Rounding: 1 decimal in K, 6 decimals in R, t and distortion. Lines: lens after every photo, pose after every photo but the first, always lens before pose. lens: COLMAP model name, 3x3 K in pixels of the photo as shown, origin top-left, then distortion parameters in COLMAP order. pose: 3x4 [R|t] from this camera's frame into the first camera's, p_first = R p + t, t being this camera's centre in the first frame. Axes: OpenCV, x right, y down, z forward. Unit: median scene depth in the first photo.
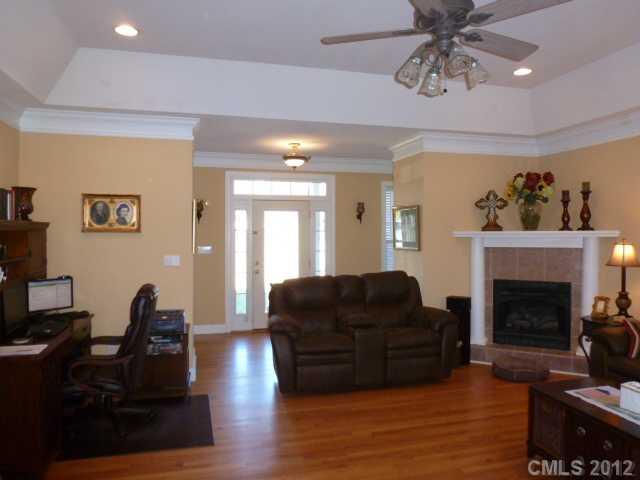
lens RADIAL K [[463.3, 0, 320.0], [0, 463.3, 240.0], [0, 0, 1]] dist [-0.026629, 0.002040]
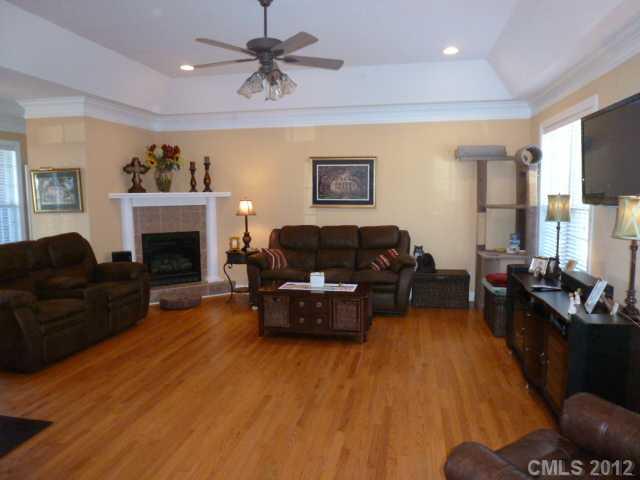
lens RADIAL K [[463.3, 0, 320.0], [0, 463.3, 240.0], [0, 0, 1]] dist [-0.026629, 0.002040]
pose [[0.460795, -0.090781, 0.882851, -0.476266], [0.021175, 0.995596, 0.091321, 0.002648], [-0.887254, -0.023386, 0.460689, 0.056923]]
